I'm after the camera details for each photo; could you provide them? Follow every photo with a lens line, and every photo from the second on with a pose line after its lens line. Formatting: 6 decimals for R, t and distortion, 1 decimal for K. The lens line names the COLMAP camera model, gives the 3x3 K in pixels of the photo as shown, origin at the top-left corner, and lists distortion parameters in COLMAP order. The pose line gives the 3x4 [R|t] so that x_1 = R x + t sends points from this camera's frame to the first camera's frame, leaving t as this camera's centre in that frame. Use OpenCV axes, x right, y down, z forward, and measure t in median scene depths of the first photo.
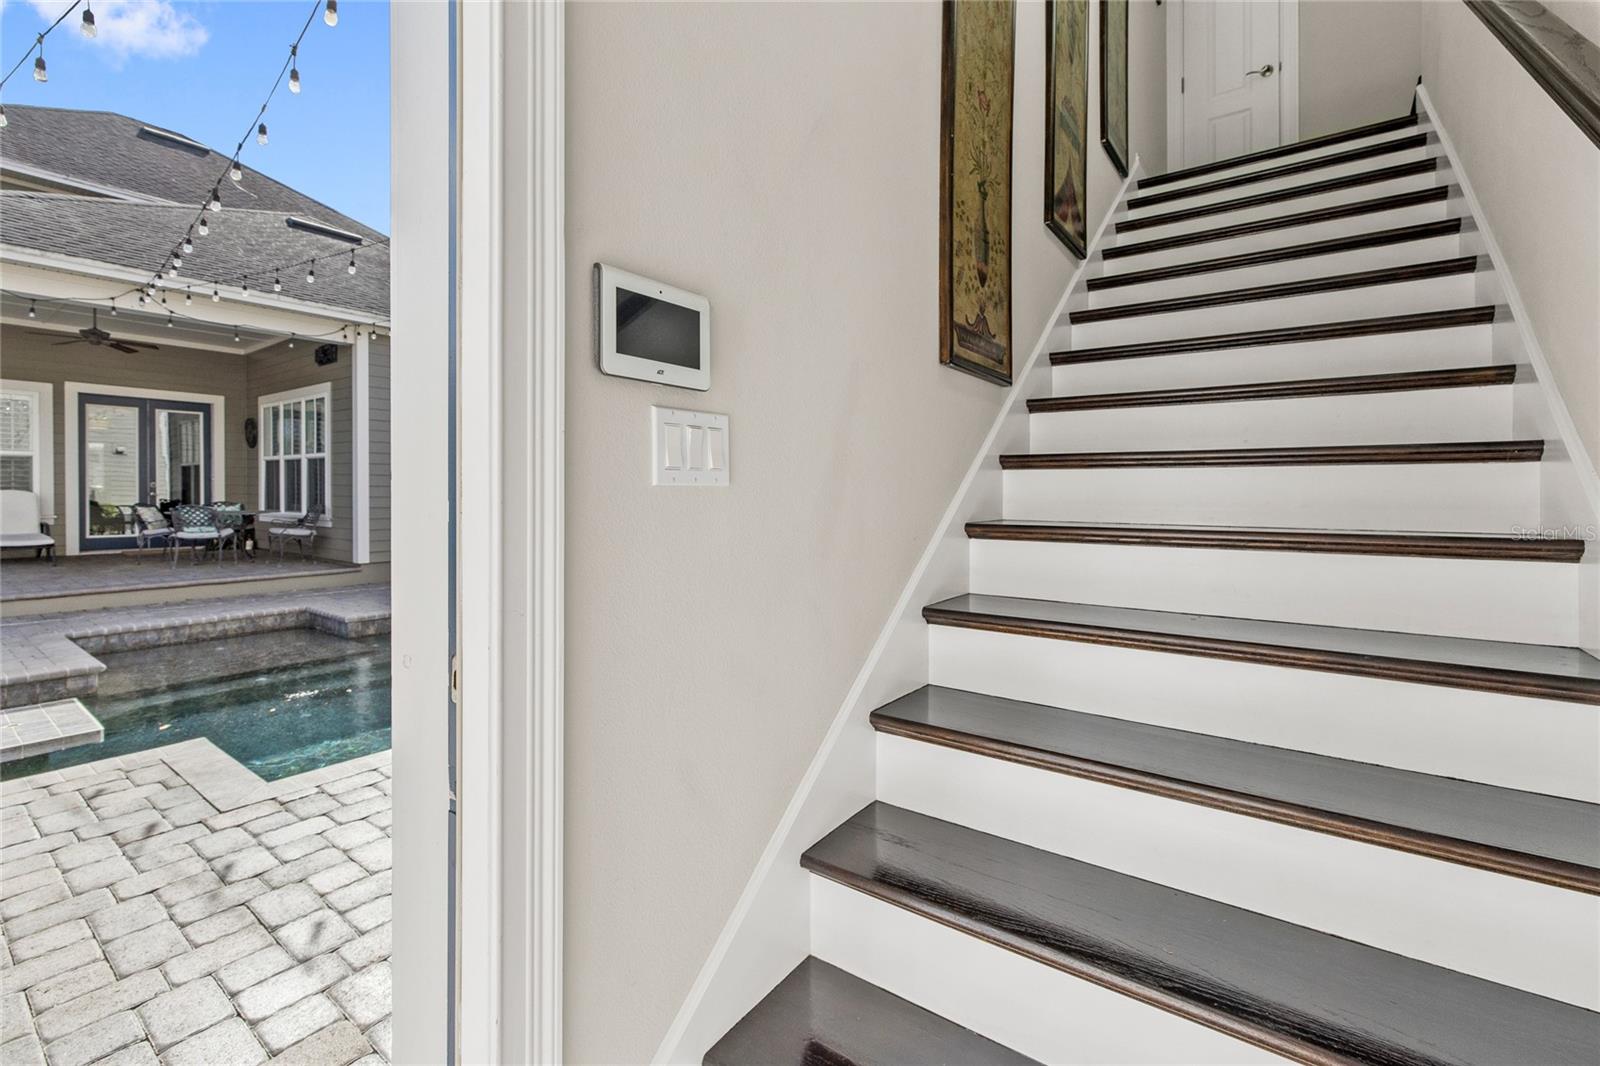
lens RADIAL K [[688.5, 0, 802.7], [0, 688.5, 486.8], [0, 0, 1]] dist [-0.000190, -0.000012]
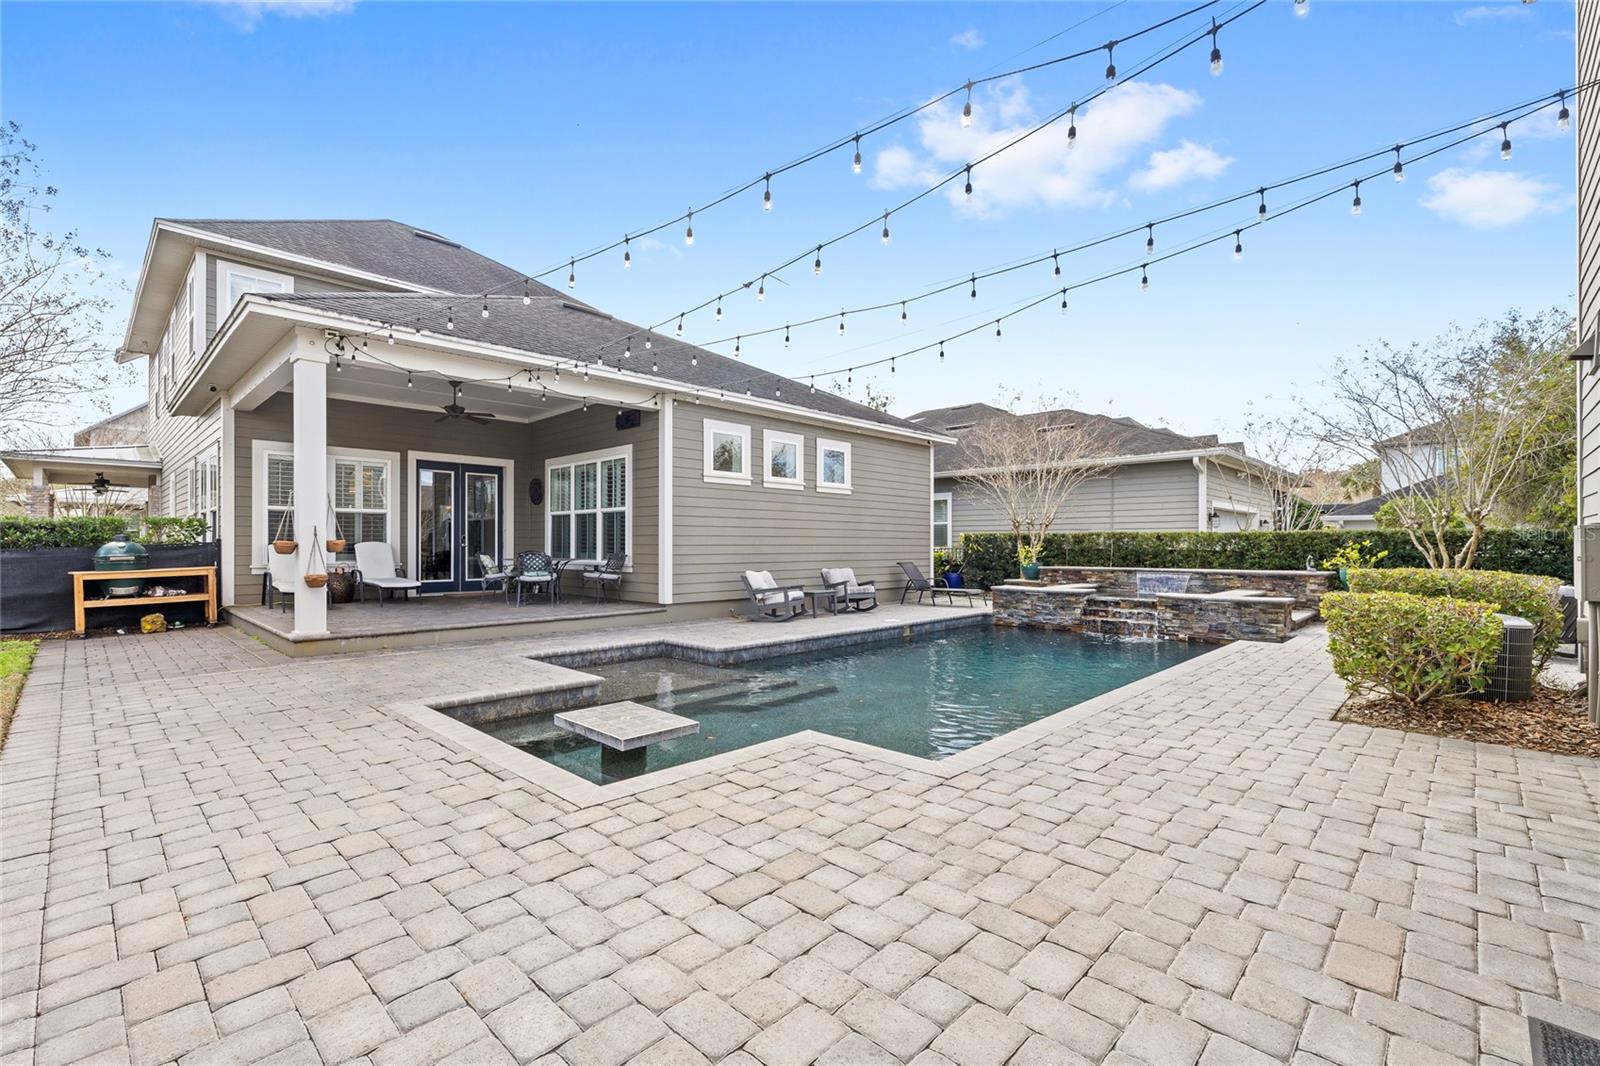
lens RADIAL K [[686.1, 0, 796.9], [0, 686.1, 544.9], [0, 0, 1]] dist [0.001111, 0.000037]
pose [[0.988562, -0.005947, -0.150700, -0.247482], [0.006859, 0.999961, 0.005533, 0.008986], [0.150661, -0.006504, 0.988564, -0.076963]]
